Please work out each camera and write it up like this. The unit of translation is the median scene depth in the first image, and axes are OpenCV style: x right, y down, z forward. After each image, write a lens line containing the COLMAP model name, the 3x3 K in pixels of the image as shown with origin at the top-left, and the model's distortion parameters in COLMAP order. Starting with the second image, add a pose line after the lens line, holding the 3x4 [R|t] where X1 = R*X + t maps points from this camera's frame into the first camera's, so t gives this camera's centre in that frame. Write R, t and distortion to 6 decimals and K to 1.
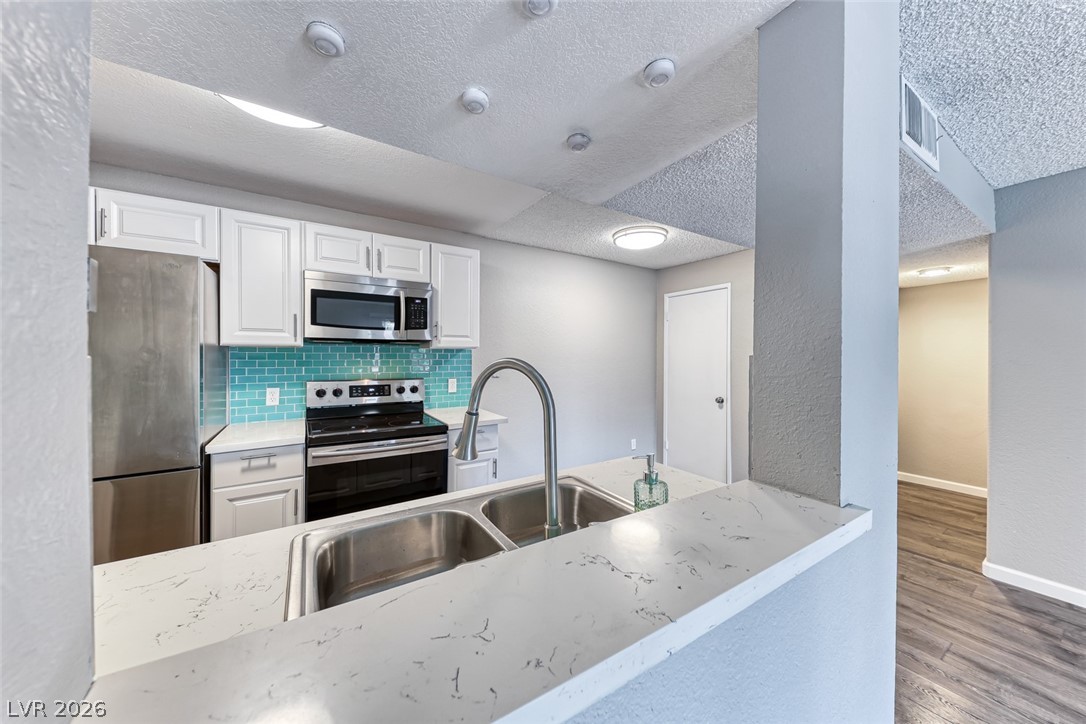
lens RADIAL K [[367.1, 0, 541.5], [0, 367.1, 355.5], [0, 0, 1]] dist [0.016714, -0.007258]
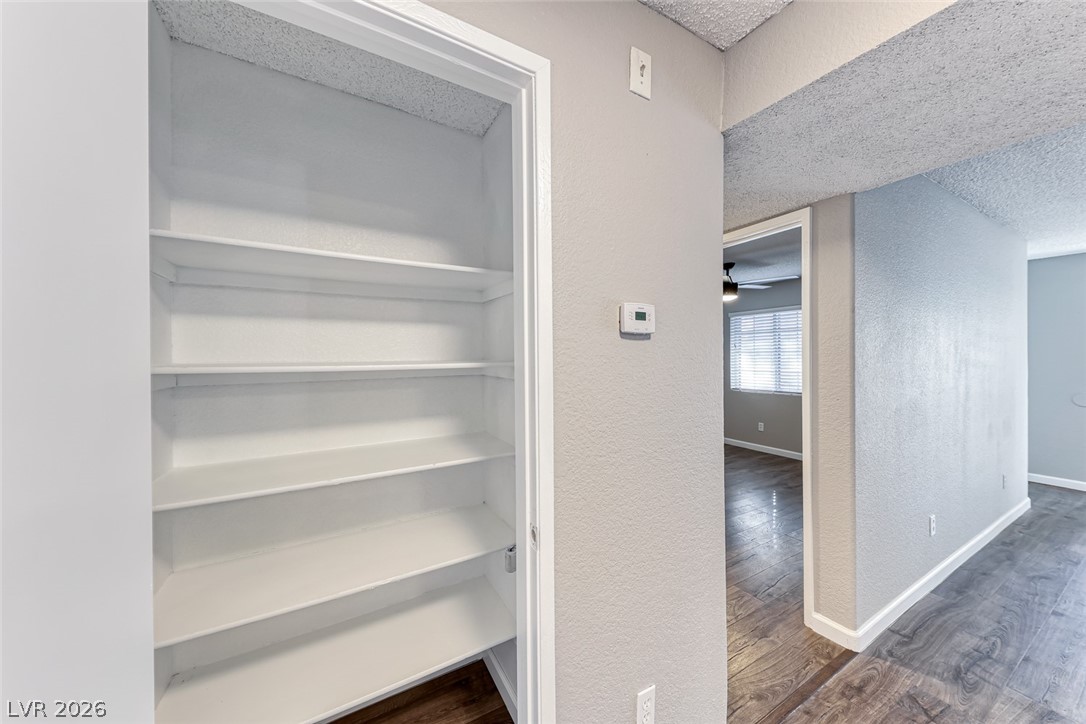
lens RADIAL K [[382.7, 0, 546.9], [0, 382.7, 355.5], [0, 0, 1]] dist [0.006439, -0.000314]
pose [[0.032215, -0.010785, 0.999423, 0.367145], [-0.007145, 0.999914, 0.011021, -0.004014], [-0.999455, -0.007496, 0.032135, 1.427843]]
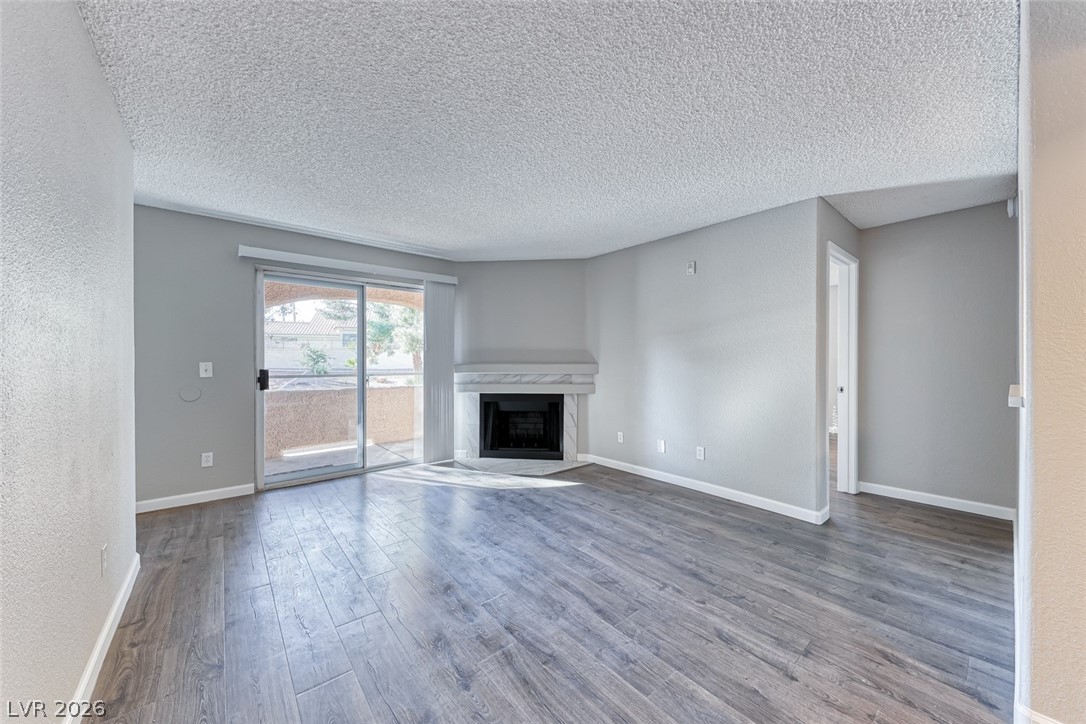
lens RADIAL K [[387.2, 0, 544.0], [0, 387.2, 354.5], [0, 0, 1]] dist [0.014833, -0.008553]
pose [[-0.991926, -0.005319, -0.126706, 0.985890], [-0.003606, 0.999899, -0.013750, 0.064725], [0.126766, -0.013182, -0.991845, 0.754859]]
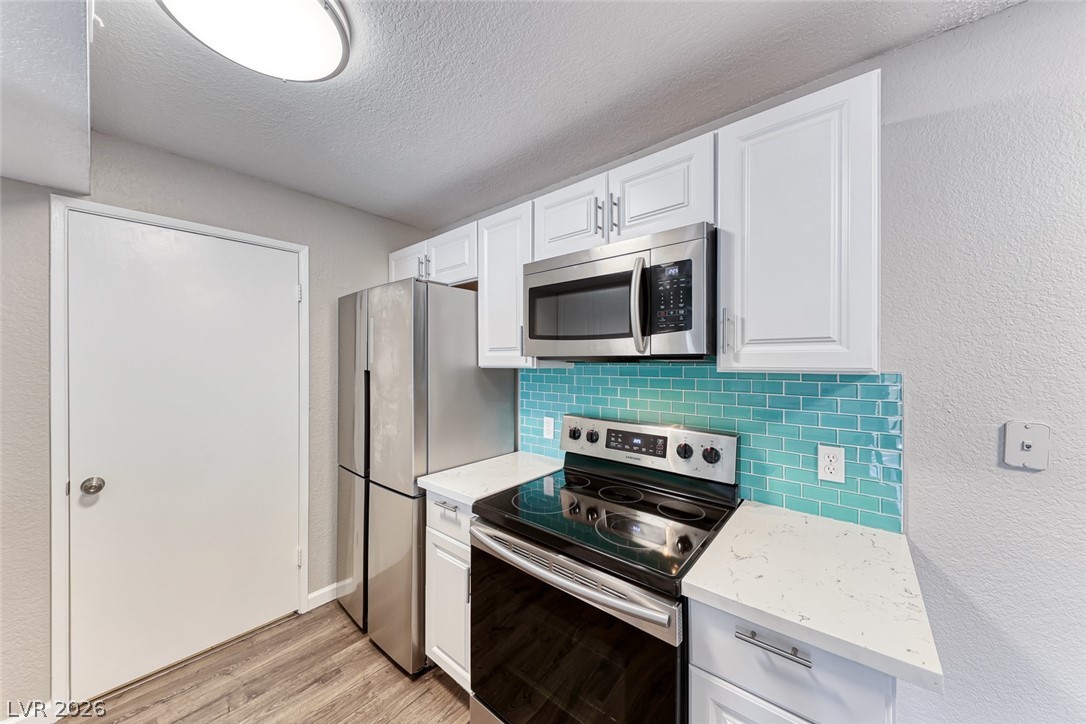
lens RADIAL K [[374.9, 0, 539.4], [0, 374.9, 361.9], [0, 0, 1]] dist [0.019217, -0.007749]
pose [[0.291494, -0.003559, -0.956566, 0.066691], [-0.002637, 0.999986, -0.004524, -0.030567], [0.956569, 0.003841, 0.291480, 0.698590]]
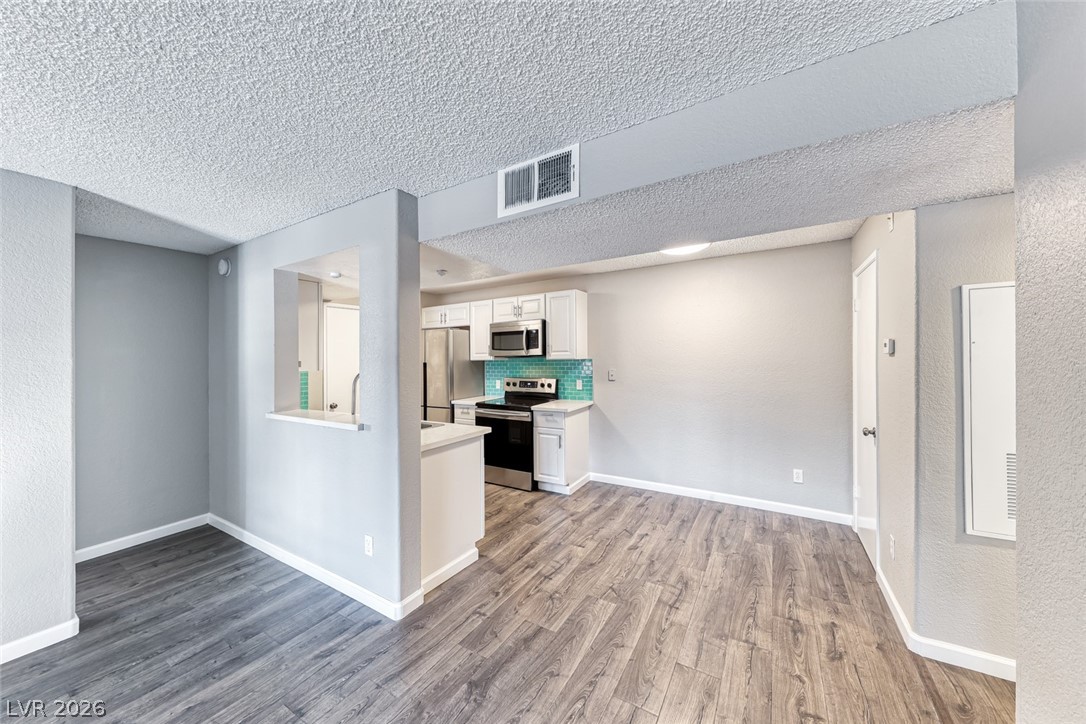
lens RADIAL K [[380.6, 0, 547.4], [0, 380.6, 351.9], [0, 0, 1]] dist [0.015067, -0.008545]
pose [[0.455914, -0.023745, -0.889707, 1.218199], [0.014814, 0.999708, -0.019090, -0.022687], [0.889901, -0.004476, 0.456132, 0.265872]]
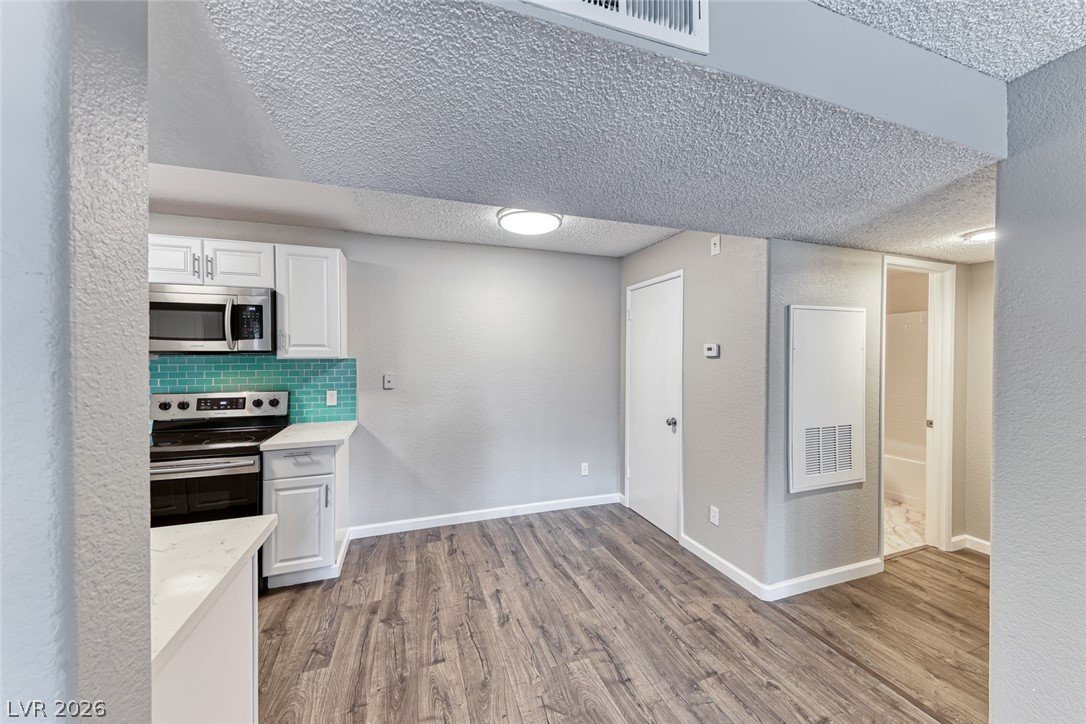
lens RADIAL K [[380.0, 0, 542.3], [0, 380.0, 358.2], [0, 0, 1]] dist [0.017958, -0.008536]
pose [[0.972946, -0.002451, -0.231019, 0.591168], [0.003935, 0.999974, 0.005964, -0.025986], [0.230999, -0.006712, 0.972931, 0.232263]]
